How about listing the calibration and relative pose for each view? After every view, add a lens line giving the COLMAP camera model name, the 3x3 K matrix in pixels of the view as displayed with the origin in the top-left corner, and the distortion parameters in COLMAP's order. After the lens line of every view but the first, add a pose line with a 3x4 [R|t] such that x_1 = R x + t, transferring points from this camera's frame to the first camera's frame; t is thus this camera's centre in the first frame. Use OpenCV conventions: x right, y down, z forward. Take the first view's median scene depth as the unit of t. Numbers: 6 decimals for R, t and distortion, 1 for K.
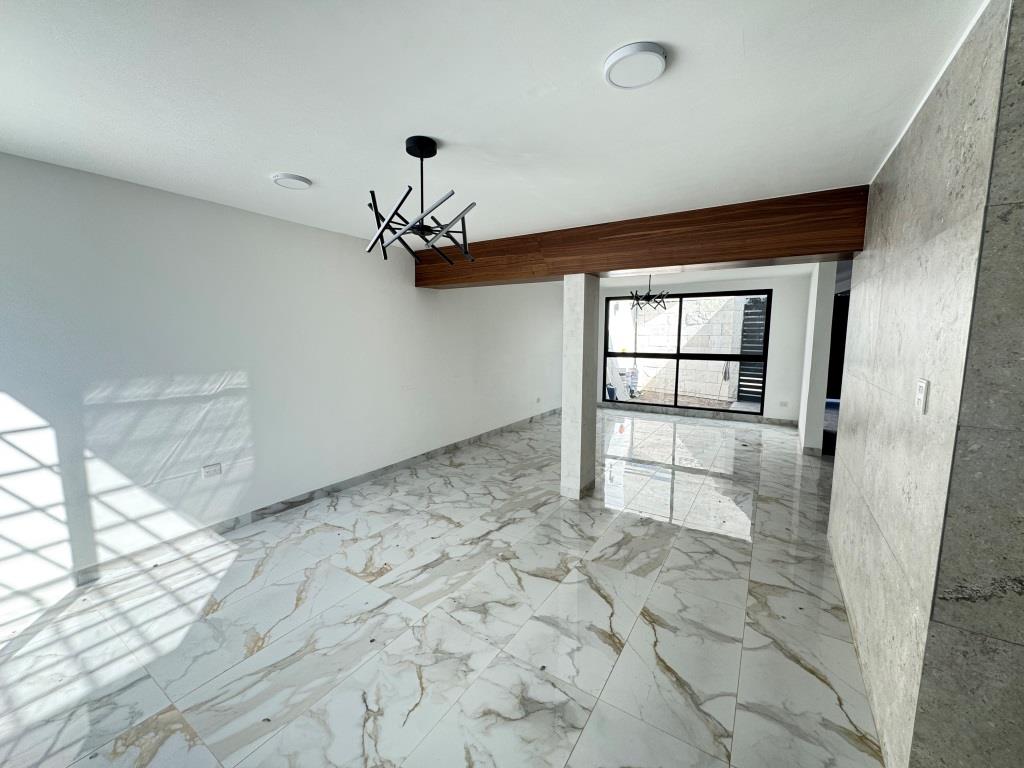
lens RADIAL K [[405.5, 0, 507.7], [0, 405.5, 384.1], [0, 0, 1]] dist [-0.005725, 0.000857]
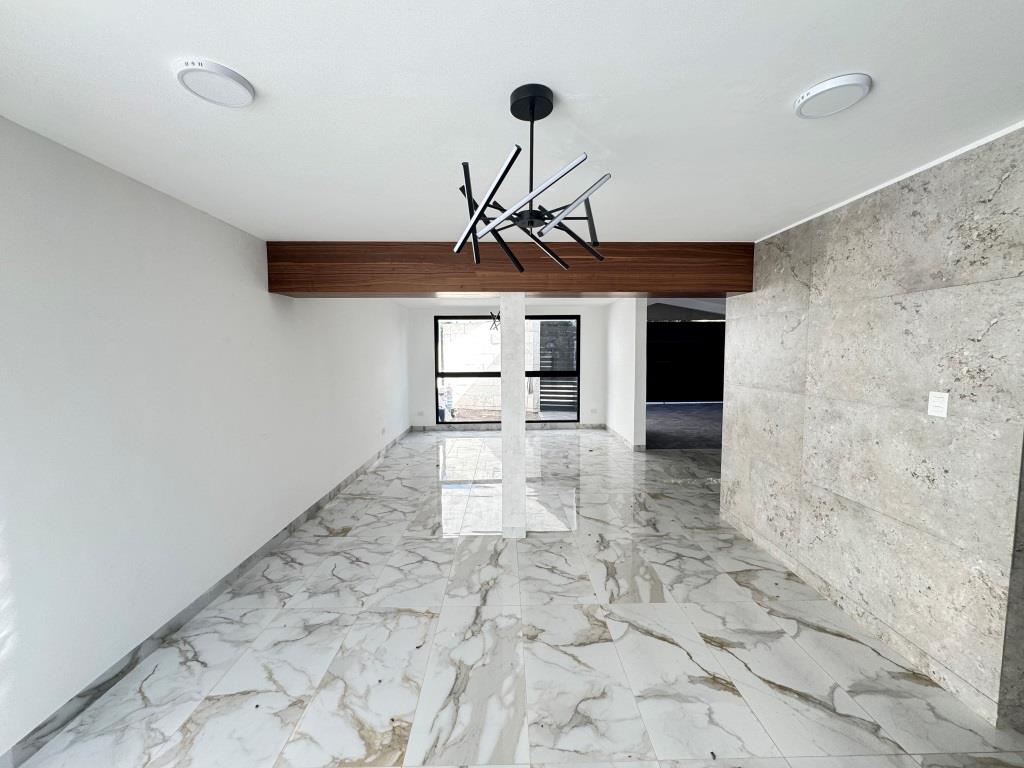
lens RADIAL K [[405.5, 0, 510.9], [0, 405.5, 388.7], [0, 0, 1]] dist [-0.005725, 0.000857]
pose [[0.831118, -0.057211, 0.553145, -0.471270], [0.075130, 0.997126, -0.009754, -0.060946], [-0.550997, 0.049665, 0.833028, 0.335232]]
